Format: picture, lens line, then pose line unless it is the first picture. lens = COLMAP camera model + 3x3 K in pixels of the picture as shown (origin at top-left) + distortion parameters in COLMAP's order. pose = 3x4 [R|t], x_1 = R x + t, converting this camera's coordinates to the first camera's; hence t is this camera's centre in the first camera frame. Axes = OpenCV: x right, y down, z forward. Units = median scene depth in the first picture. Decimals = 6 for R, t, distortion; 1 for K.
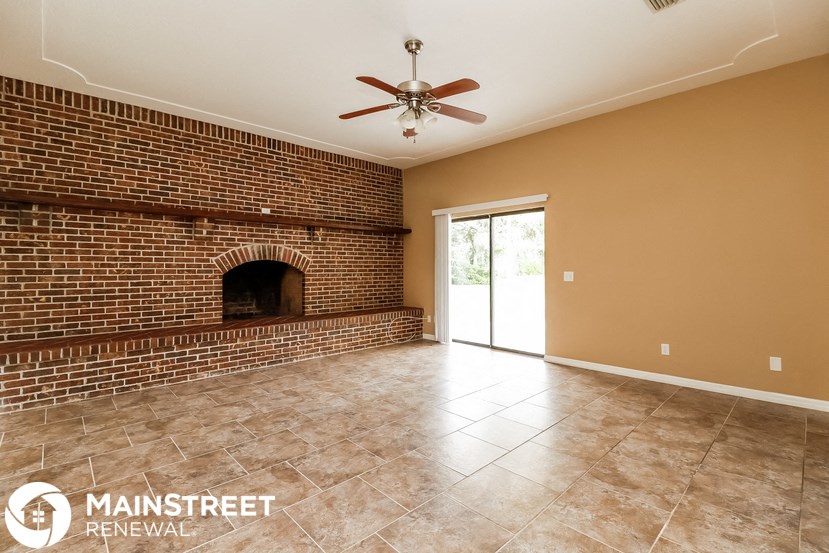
lens RADIAL K [[382.1, 0, 411.3], [0, 382.1, 266.3], [0, 0, 1]] dist [0.012416, -0.000638]
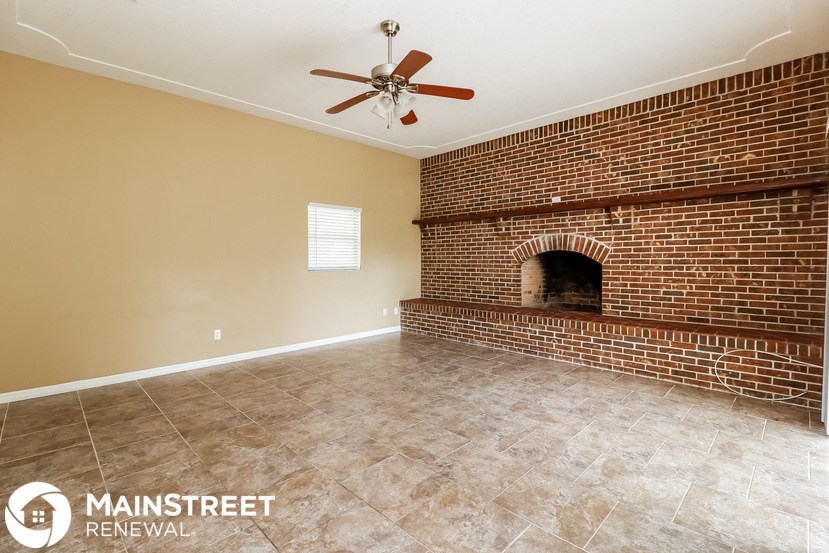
lens RADIAL K [[382.1, 0, 411.3], [0, 382.1, 266.3], [0, 0, 1]] dist [0.012416, -0.000638]
pose [[0.026409, 0.019343, -0.999464, 0.611156], [0.010905, 0.999748, 0.019636, 0.001084], [0.999592, -0.011418, 0.026191, 0.634631]]
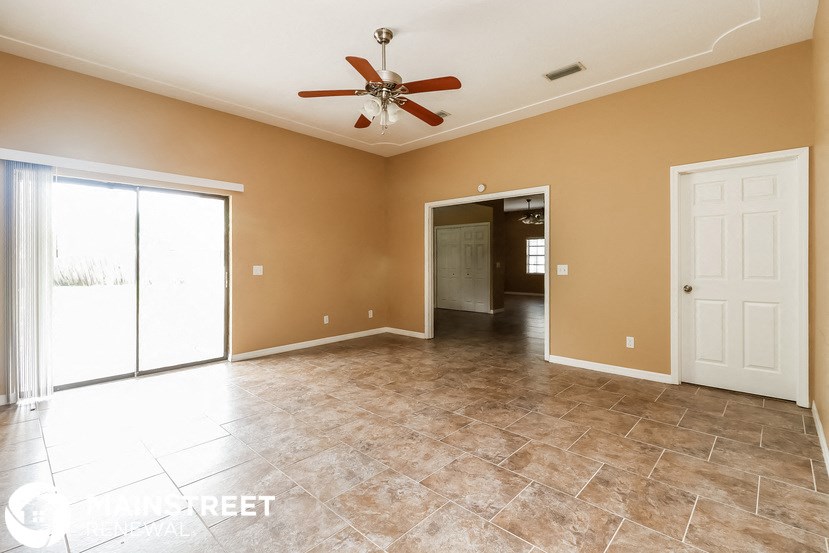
lens RADIAL K [[382.1, 0, 411.3], [0, 382.1, 266.3], [0, 0, 1]] dist [0.012416, -0.000638]
pose [[-0.062570, -0.007772, 0.998010, -0.602627], [-0.003092, 0.999966, 0.007593, 0.005788], [-0.998036, -0.002611, -0.062592, 0.613001]]
